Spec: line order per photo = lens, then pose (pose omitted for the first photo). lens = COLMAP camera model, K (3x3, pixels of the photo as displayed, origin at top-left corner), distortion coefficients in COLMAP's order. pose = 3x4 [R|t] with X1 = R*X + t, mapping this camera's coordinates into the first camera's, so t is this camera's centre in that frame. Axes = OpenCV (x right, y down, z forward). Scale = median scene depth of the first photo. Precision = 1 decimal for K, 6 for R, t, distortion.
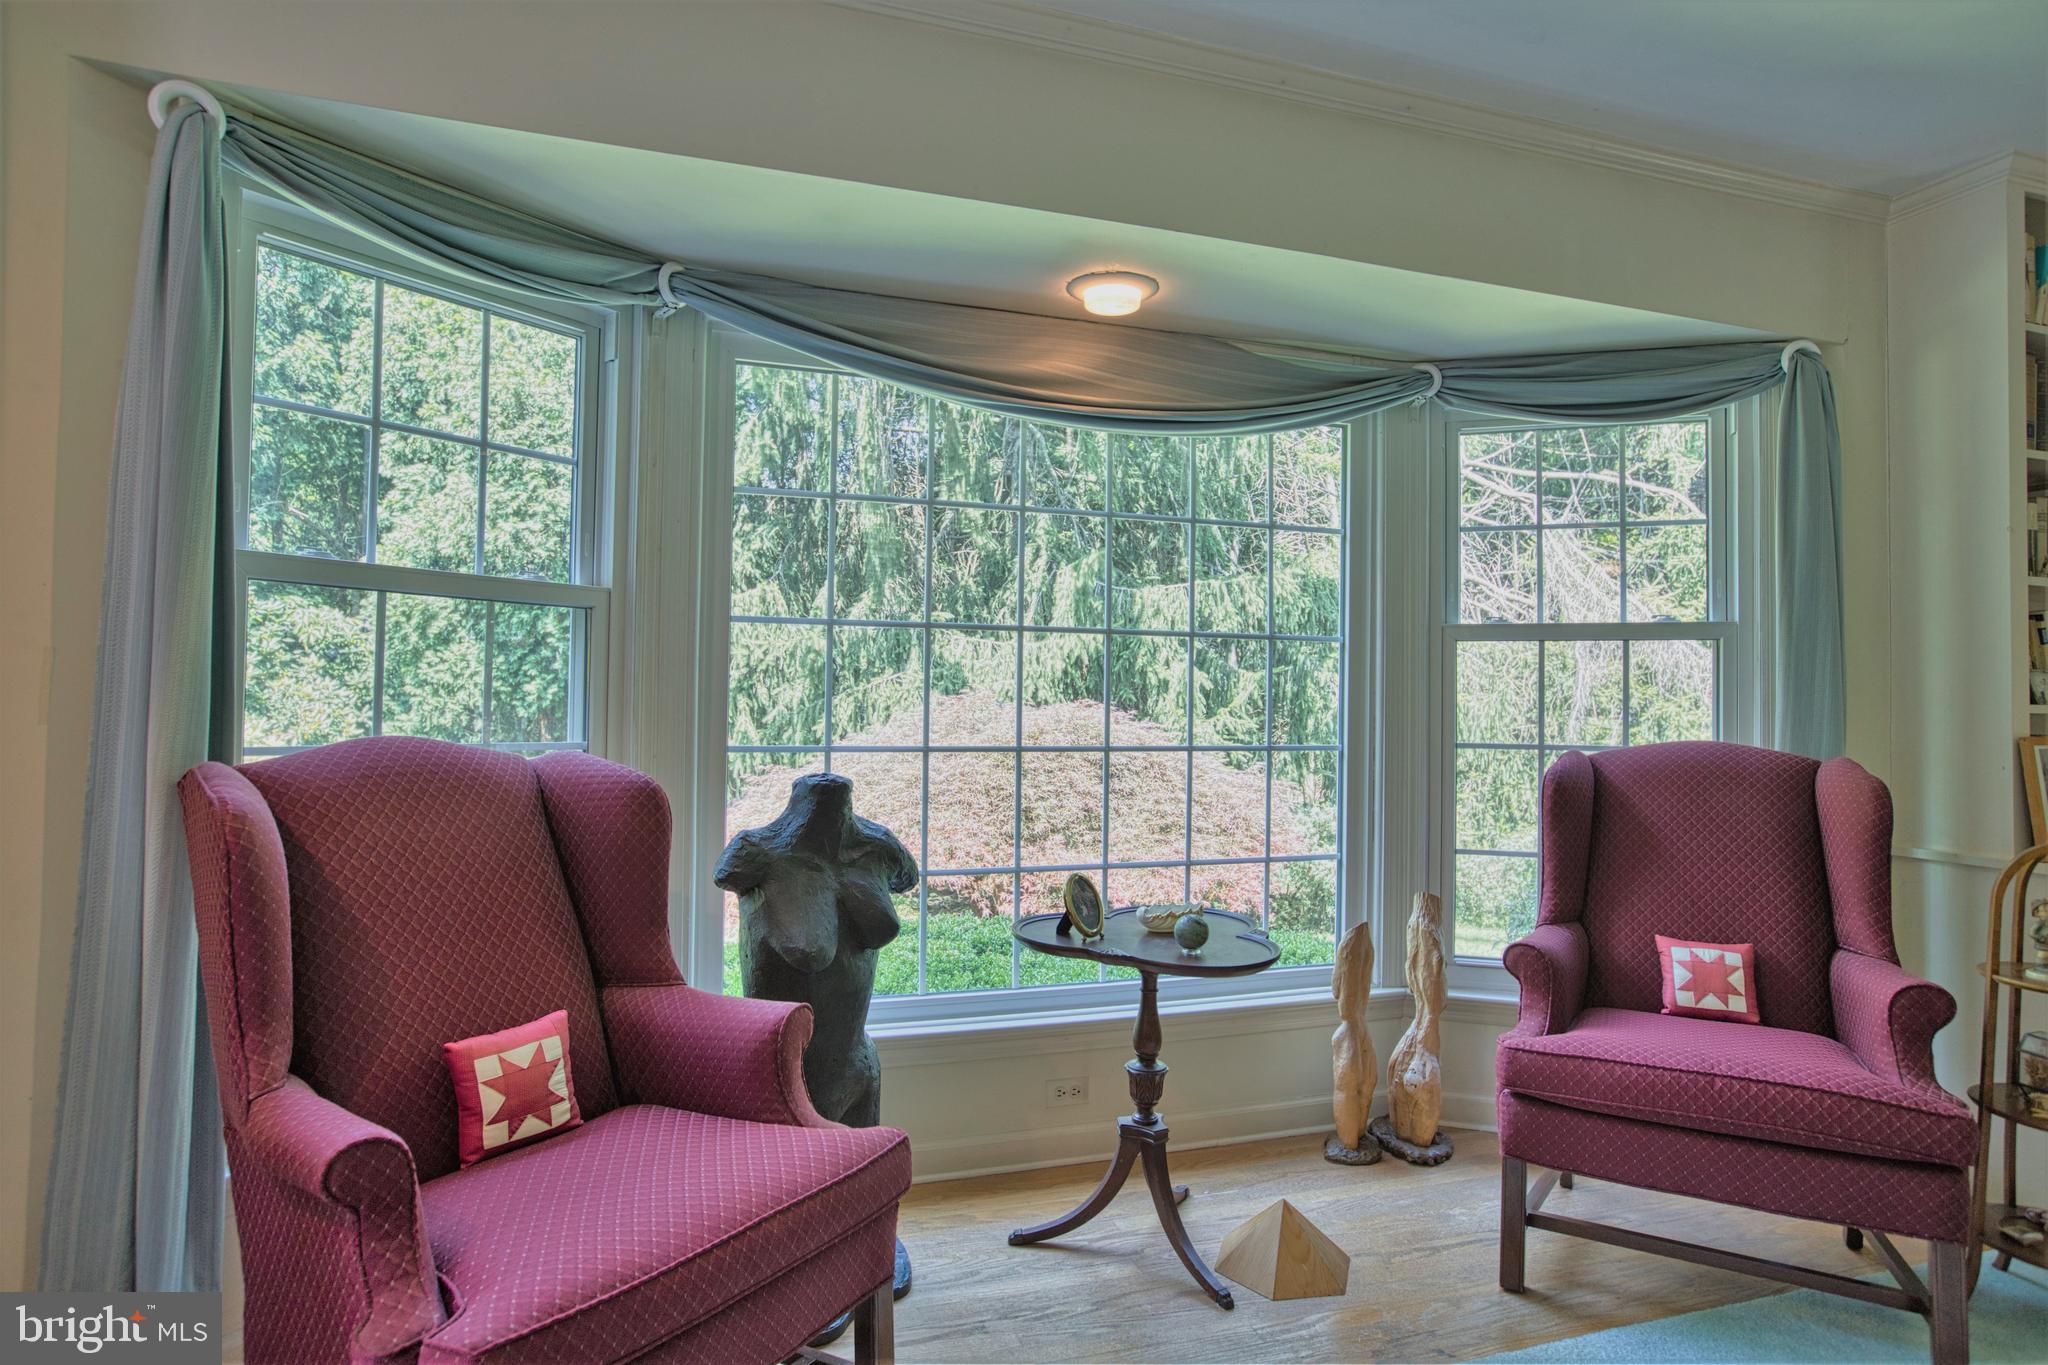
lens RADIAL K [[1146.3, 0, 1034.0], [0, 1146.3, 674.3], [0, 0, 1]] dist [-0.007930, -0.001279]
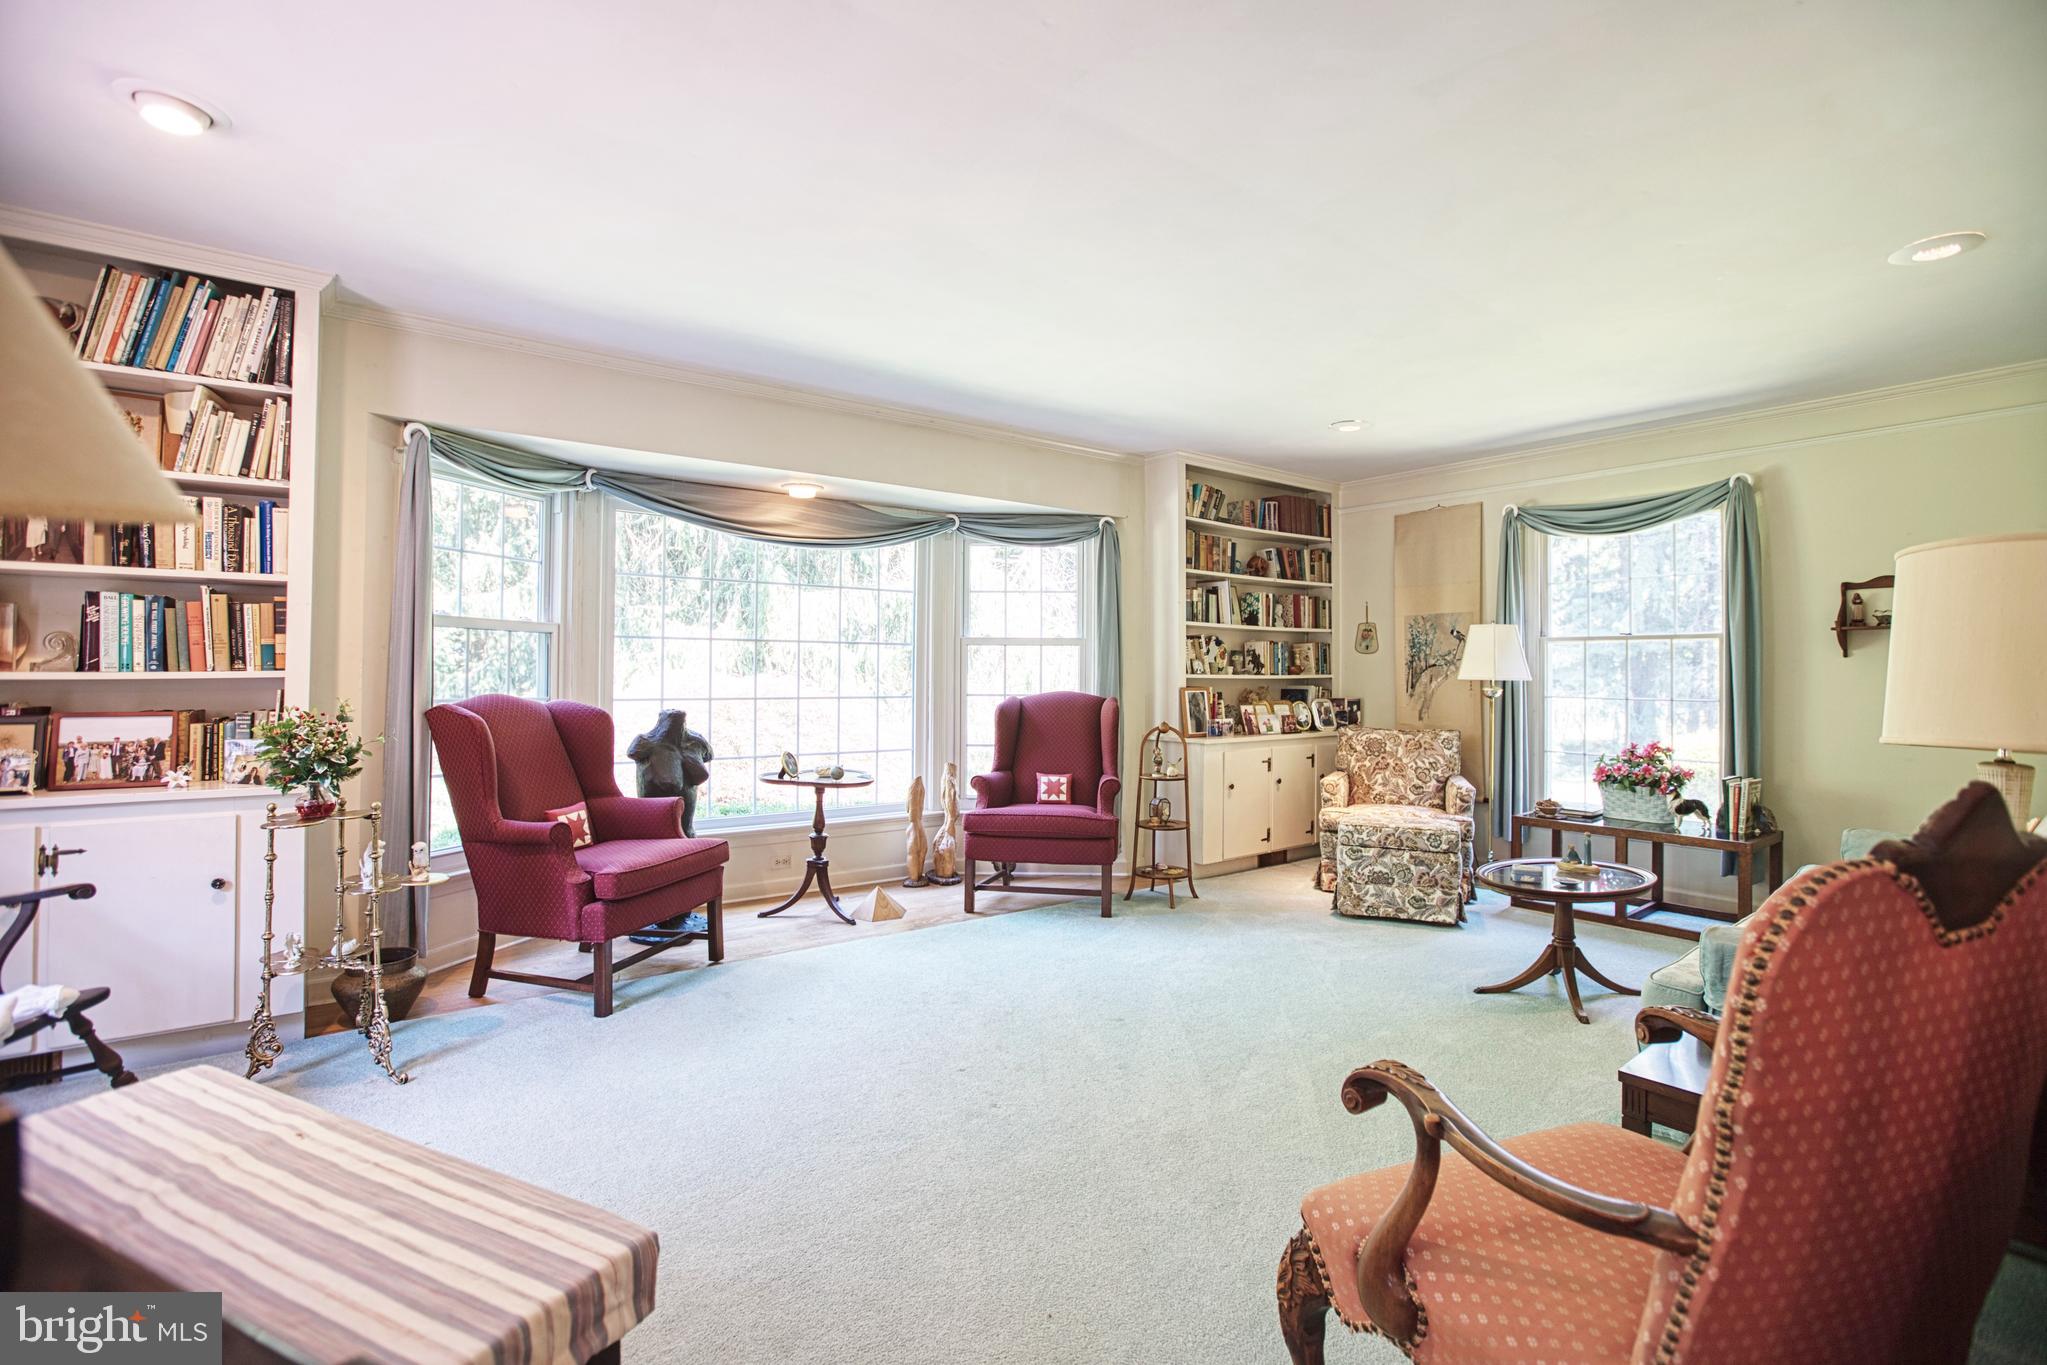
lens RADIAL K [[960.6, 0, 1018.8], [0, 960.6, 655.1], [0, 0, 1]] dist [-0.003294, 0.000643]
pose [[0.952375, 0.000850, 0.304928, -0.102553], [-0.003946, 0.999947, 0.009537, -0.035916], [-0.304904, -0.010286, 0.952328, -0.912076]]
